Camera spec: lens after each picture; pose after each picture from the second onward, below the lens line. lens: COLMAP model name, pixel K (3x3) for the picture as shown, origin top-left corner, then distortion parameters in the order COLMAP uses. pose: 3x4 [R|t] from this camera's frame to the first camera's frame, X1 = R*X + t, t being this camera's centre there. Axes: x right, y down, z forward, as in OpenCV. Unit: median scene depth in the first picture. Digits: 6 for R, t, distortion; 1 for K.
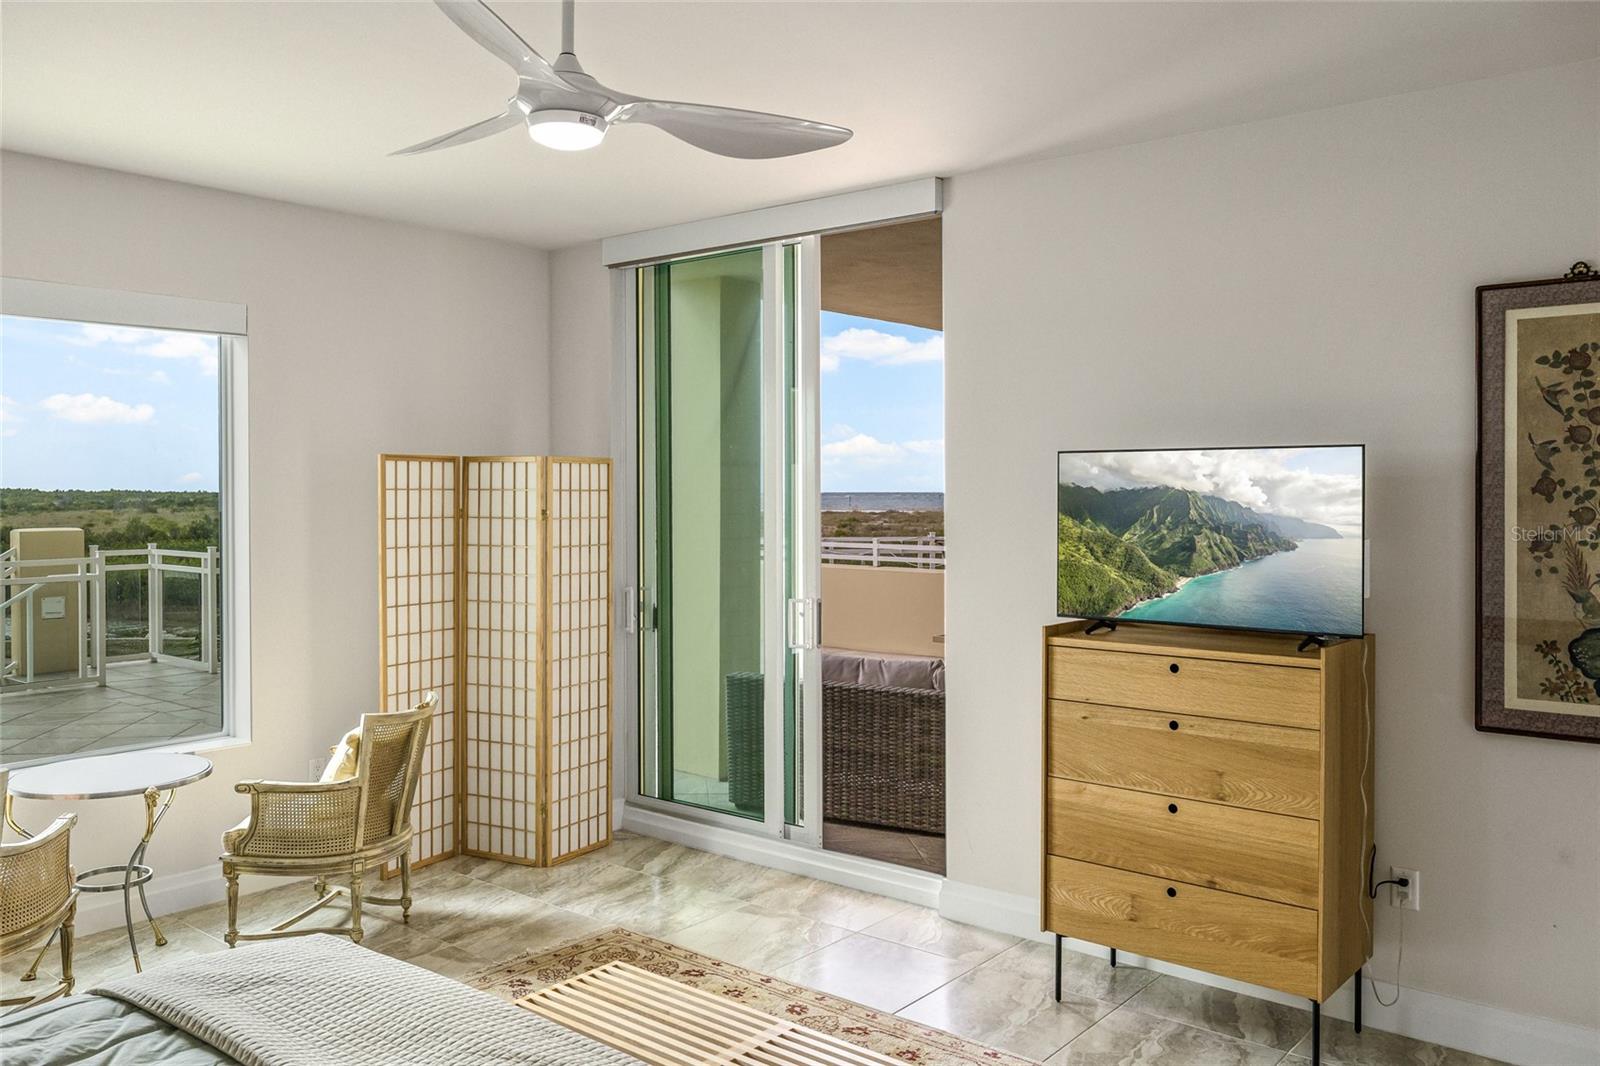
lens RADIAL K [[1221.3, 0, 790.1], [0, 1221.3, 502.1], [0, 0, 1]] dist [0.005906, -0.006505]
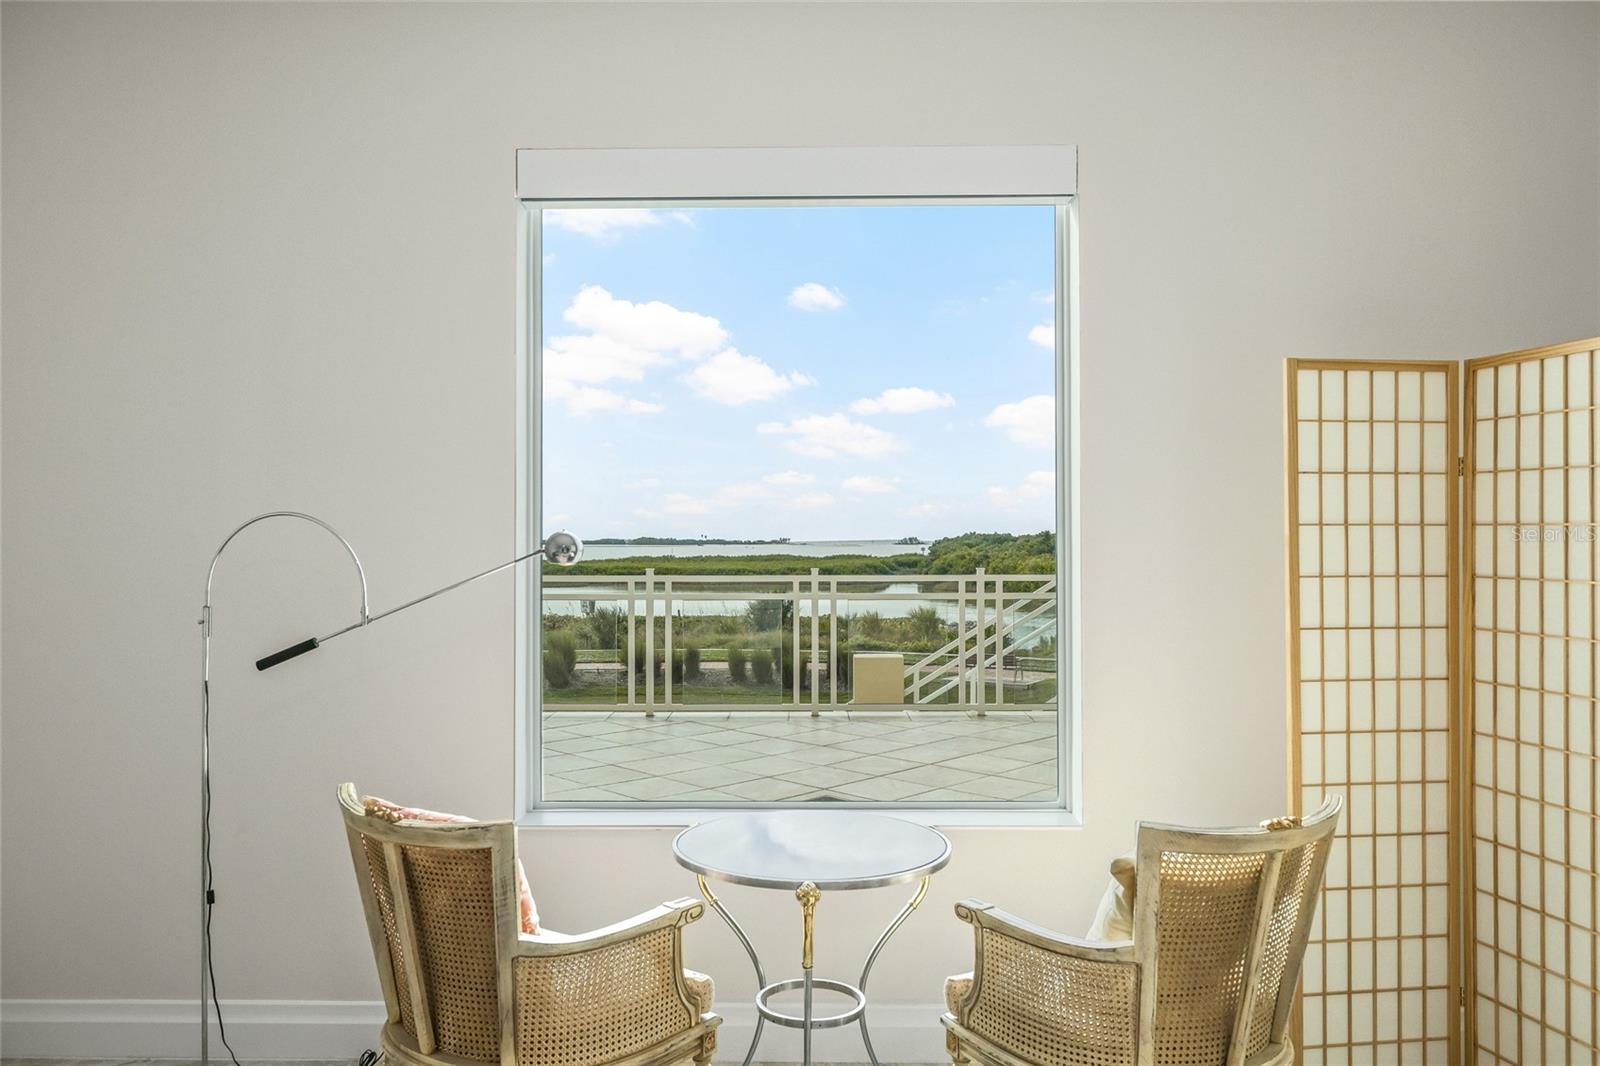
lens RADIAL K [[1221.3, 0, 793.4], [0, 1221.3, 524.2], [0, 0, 1]] dist [0.005906, -0.006505]
pose [[0.624142, -0.009312, -0.781255, -0.039835], [-0.003393, 0.999887, -0.014629, 0.054656], [0.781304, 0.011781, 0.624040, 0.539771]]
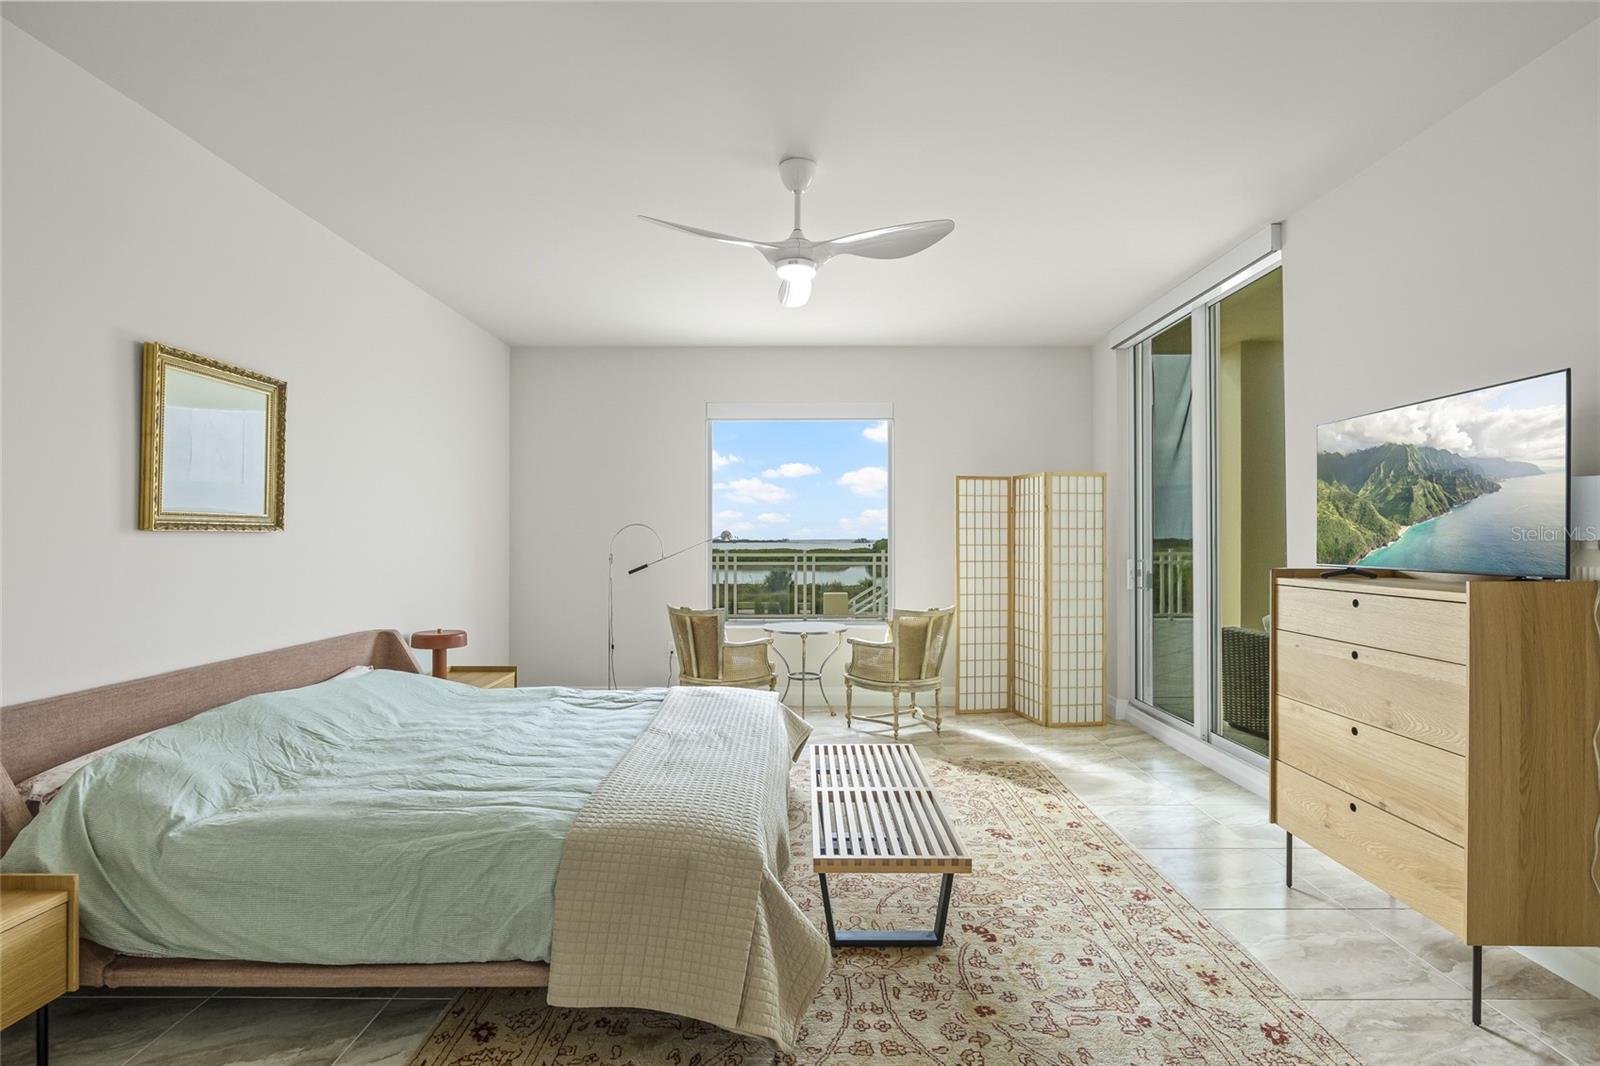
lens RADIAL K [[737.1, 0, 809.9], [0, 737.1, 526.4], [0, 0, 1]] dist [-0.010900, 0.001983]
pose [[0.643801, -0.011938, -0.765100, 0.412468], [-0.005557, 0.999779, -0.020275, 0.067358], [0.765173, 0.017305, 0.643592, 0.161249]]
